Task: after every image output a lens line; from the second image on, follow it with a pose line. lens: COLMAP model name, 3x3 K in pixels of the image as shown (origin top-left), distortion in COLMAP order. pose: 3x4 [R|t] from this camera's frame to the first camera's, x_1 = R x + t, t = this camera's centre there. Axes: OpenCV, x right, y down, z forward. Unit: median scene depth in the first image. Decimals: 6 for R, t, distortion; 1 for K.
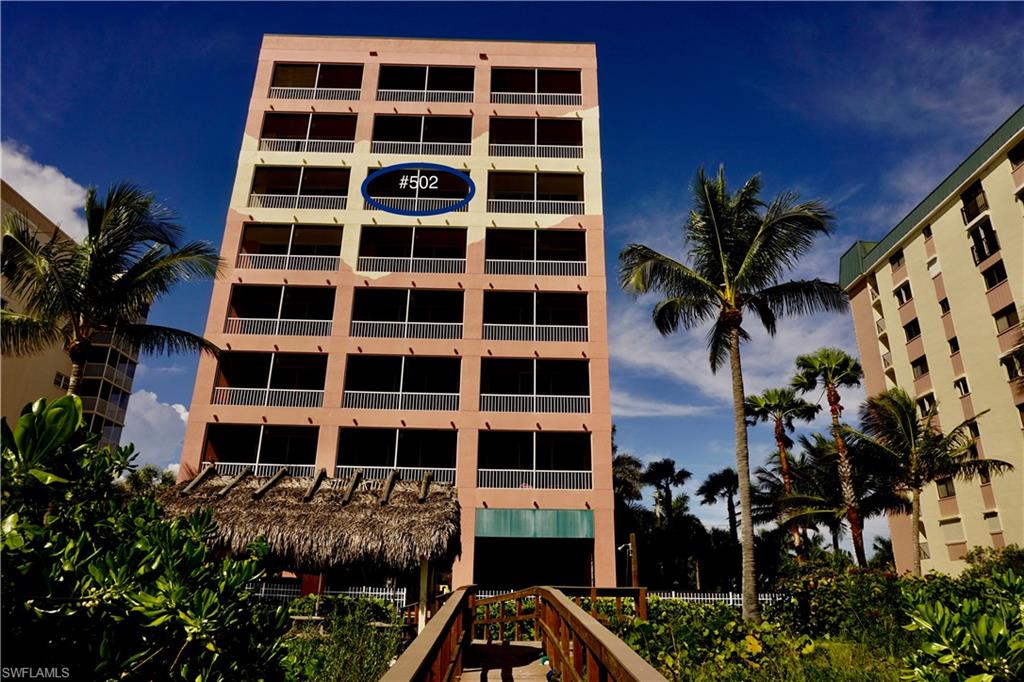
lens RADIAL K [[684.8, 0, 510.6], [0, 684.8, 333.0], [0, 0, 1]] dist [0.012029, 0.004299]
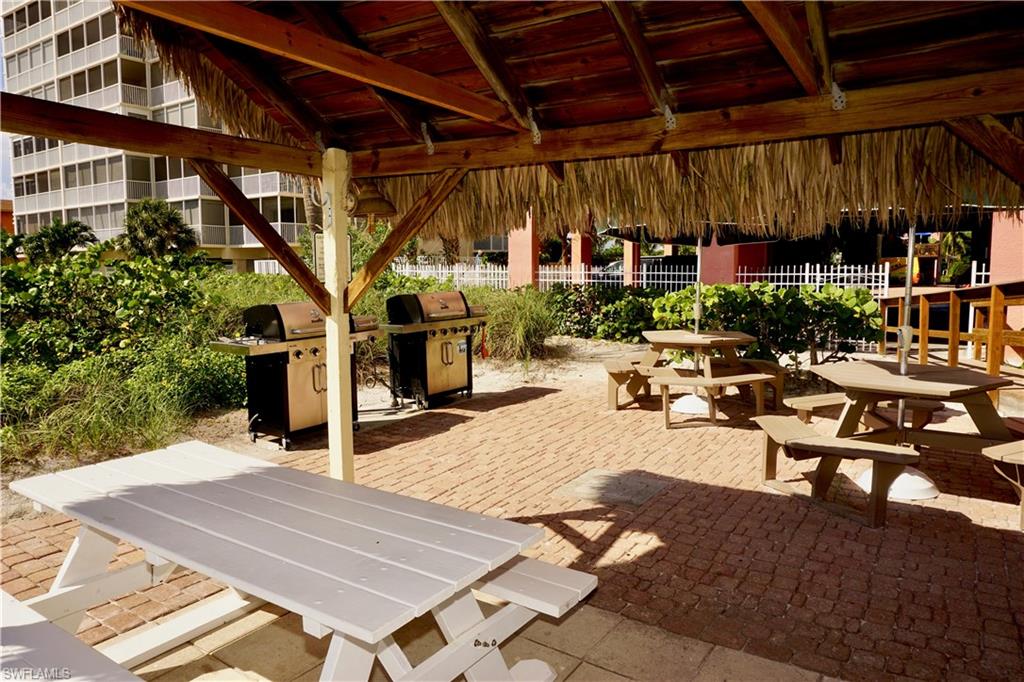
lens RADIAL K [[684.8, 0, 510.6], [0, 684.8, 333.0], [0, 0, 1]] dist [0.012029, 0.004299]
pose [[0.821858, 0.022439, -0.569250, -0.111866], [0.228345, 0.902470, 0.365248, 0.194346], [0.521927, -0.430167, 0.736579, 0.532908]]
